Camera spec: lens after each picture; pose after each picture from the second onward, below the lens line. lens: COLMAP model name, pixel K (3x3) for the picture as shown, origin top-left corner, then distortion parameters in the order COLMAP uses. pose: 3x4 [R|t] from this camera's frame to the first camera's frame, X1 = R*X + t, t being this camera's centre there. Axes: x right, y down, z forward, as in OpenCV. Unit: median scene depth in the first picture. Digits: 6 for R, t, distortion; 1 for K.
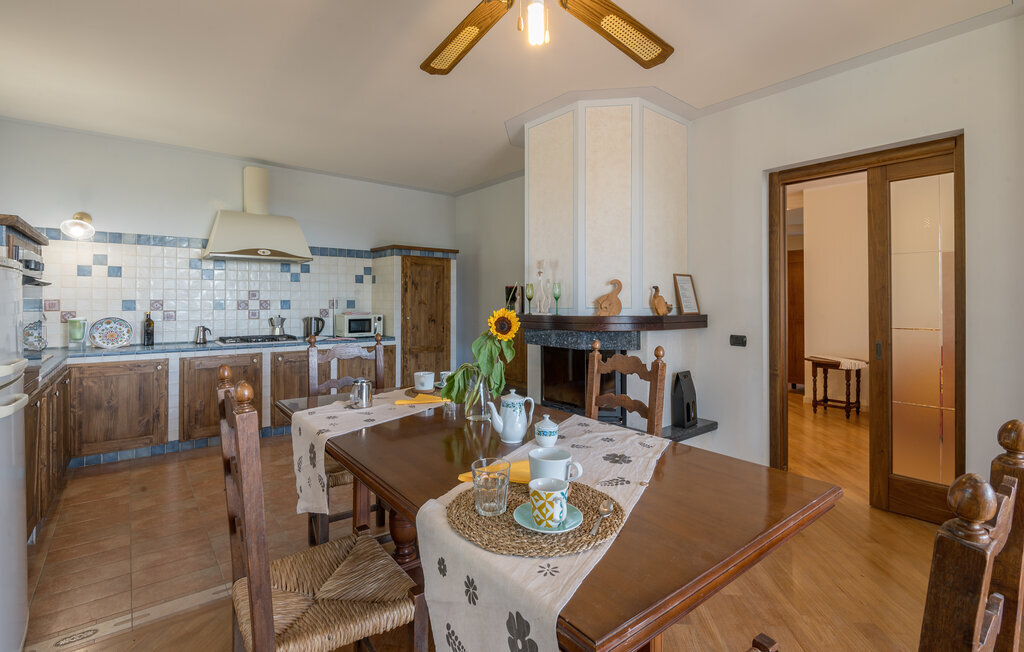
lens RADIAL K [[464.8, 0, 518.6], [0, 464.8, 305.5], [0, 0, 1]] dist [-0.010269, -0.001000]
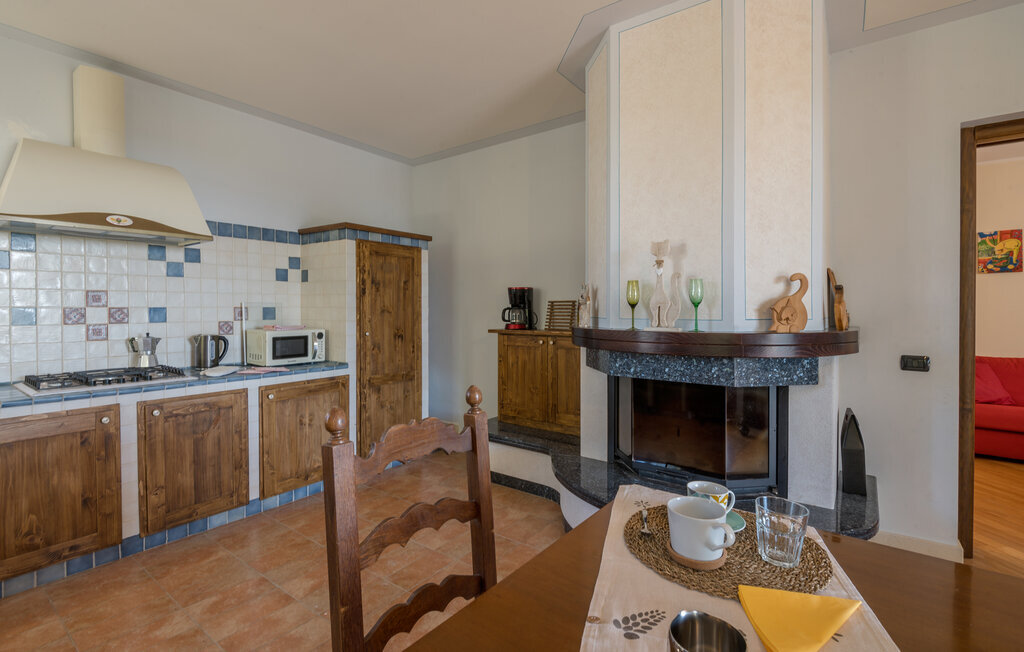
lens RADIAL K [[464.8, 0, 513.7], [0, 464.8, 319.8], [0, 0, 1]] dist [-0.010269, -0.001000]
pose [[0.971700, -0.007509, 0.236100, -0.204960], [0.003579, 0.999848, 0.017068, -0.004108], [-0.236192, -0.015740, 0.971579, 0.324885]]
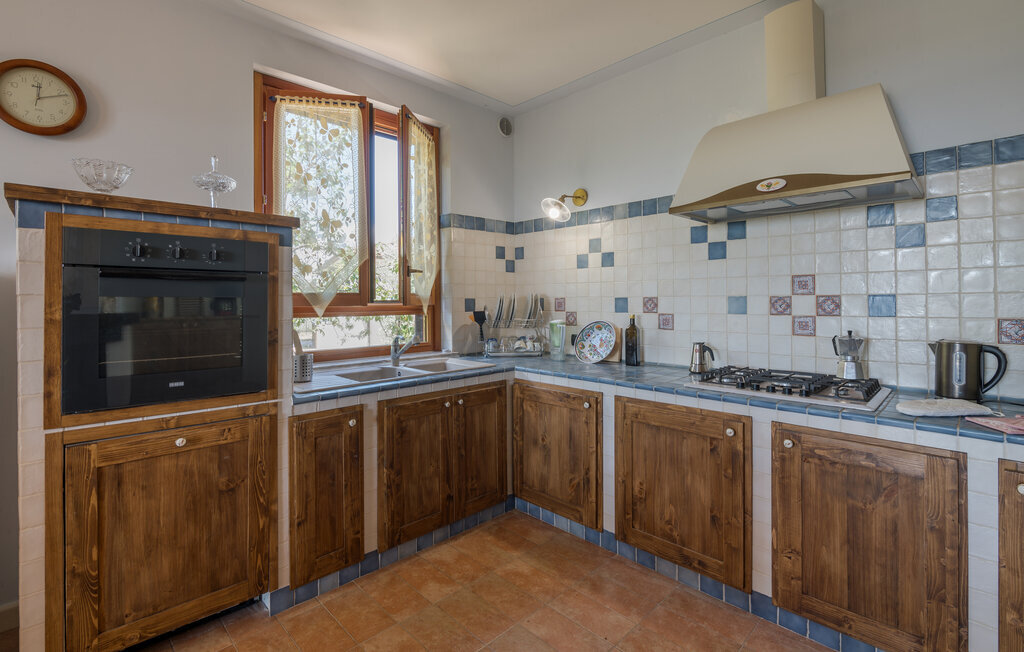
lens RADIAL K [[464.8, 0, 499.8], [0, 464.8, 296.3], [0, 0, 1]] dist [-0.010269, -0.001000]
pose [[0.068079, -0.008799, -0.997641, -0.122632], [-0.000822, 0.999960, -0.008875, -0.006385], [0.997680, 0.001424, 0.068069, 0.655961]]
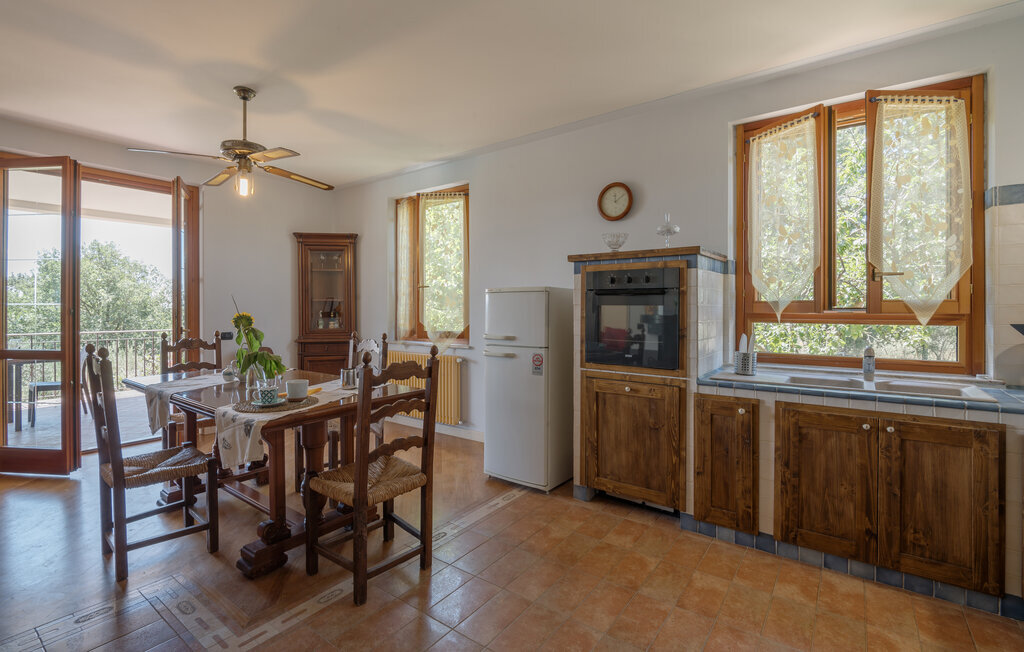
lens RADIAL K [[464.8, 0, 510.3], [0, 464.8, 310.4], [0, 0, 1]] dist [-0.010269, -0.001000]
pose [[-0.973781, 0.000806, -0.227485, -0.197808], [-0.001637, 0.999943, 0.010550, -0.008424], [0.227481, 0.010646, -0.973724, 0.981631]]
